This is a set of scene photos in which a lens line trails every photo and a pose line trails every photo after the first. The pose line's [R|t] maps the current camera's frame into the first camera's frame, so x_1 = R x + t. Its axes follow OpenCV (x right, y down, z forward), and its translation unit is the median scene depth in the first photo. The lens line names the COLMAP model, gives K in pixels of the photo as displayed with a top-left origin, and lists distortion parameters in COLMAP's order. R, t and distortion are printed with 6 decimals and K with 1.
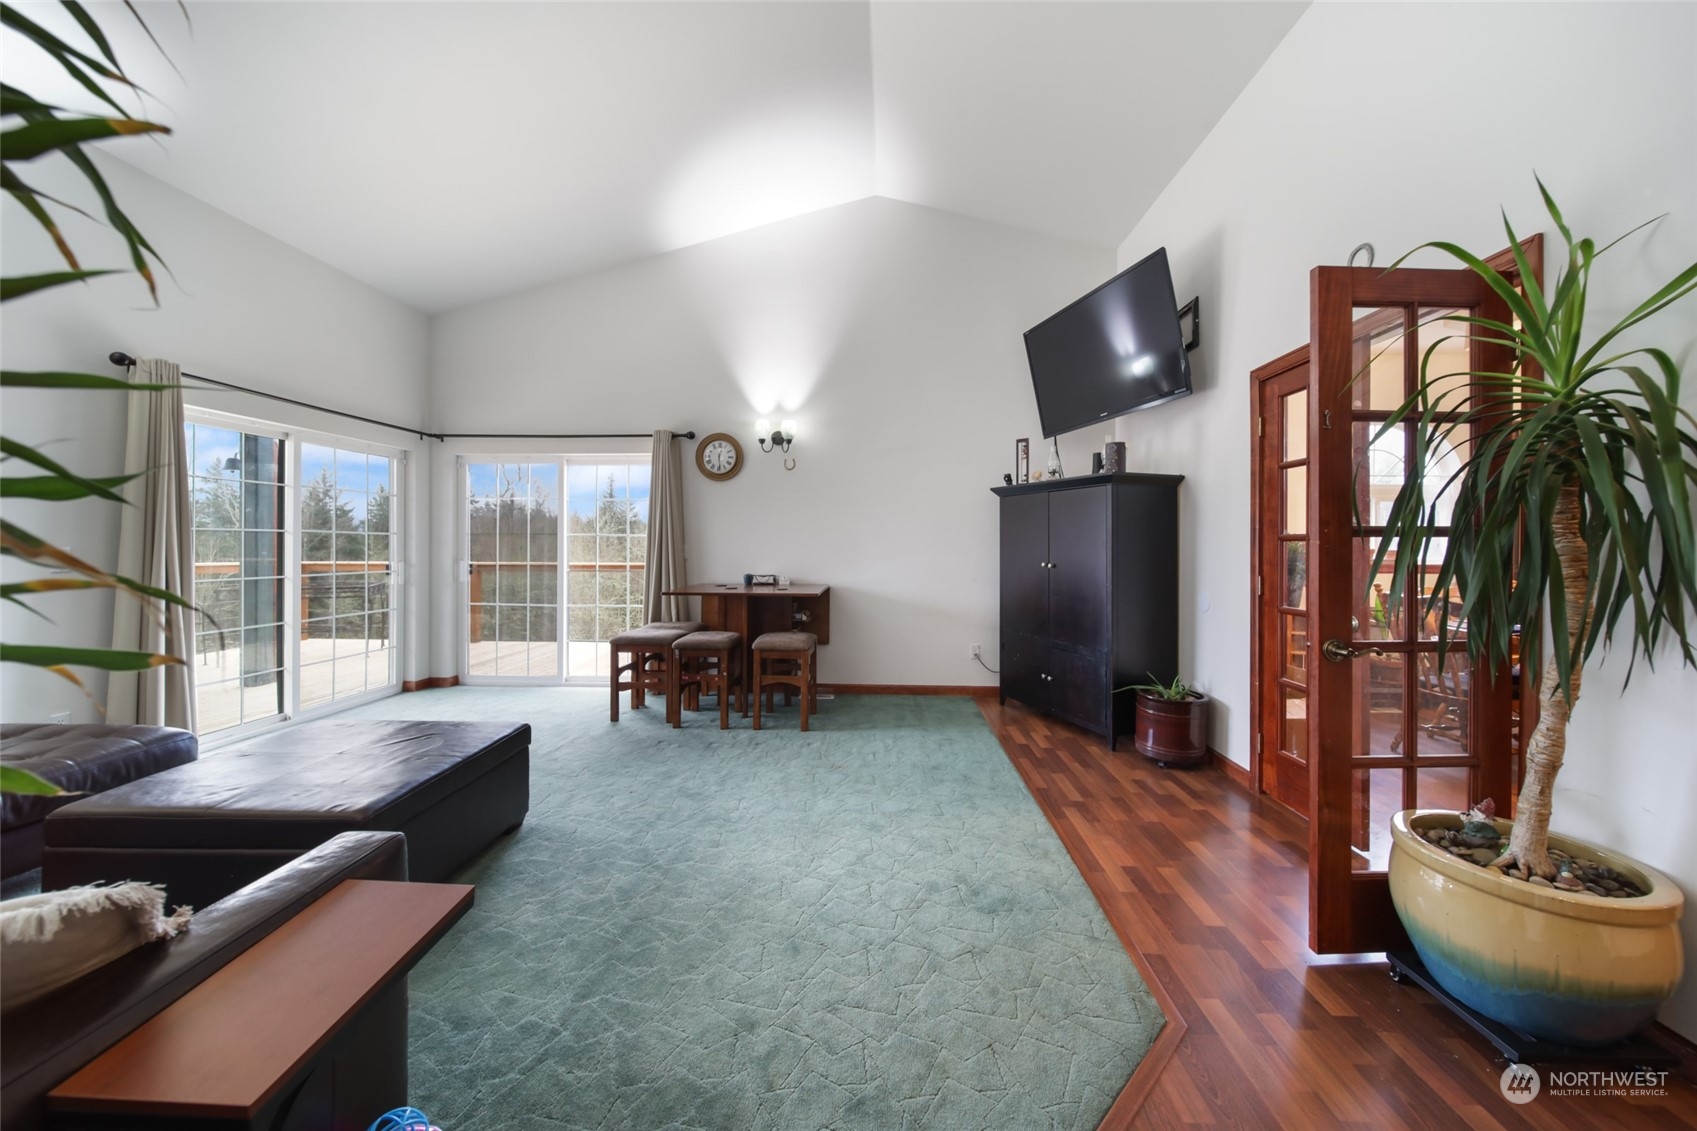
lens RADIAL K [[606.4, 0, 852.2], [0, 606.4, 553.6], [0, 0, 1]] dist [-0.001184, -0.000112]
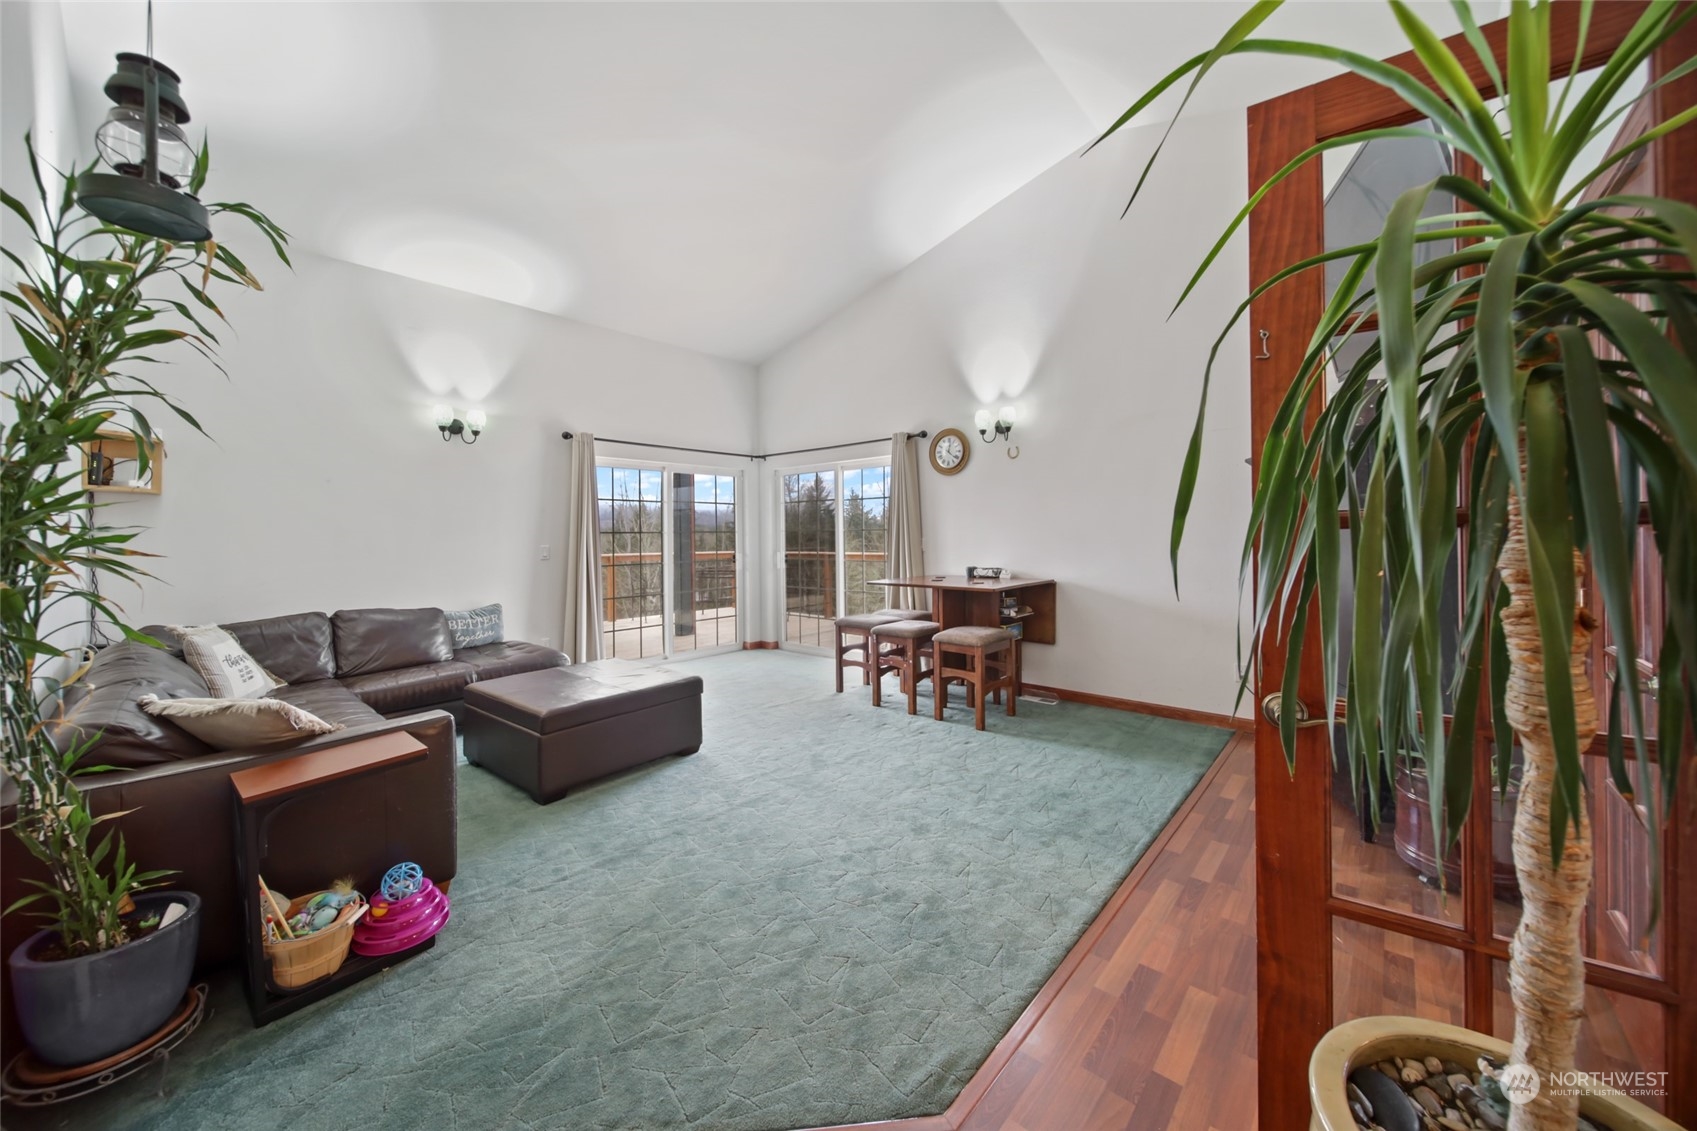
lens RADIAL K [[617.9, 0, 853.4], [0, 617.9, 541.9], [0, 0, 1]] dist [0.000568, 0.000028]
pose [[0.779411, -0.007799, -0.626464, 0.318315], [0.008551, 0.999962, -0.001811, -0.006763], [0.626454, -0.003945, 0.779448, 0.085140]]
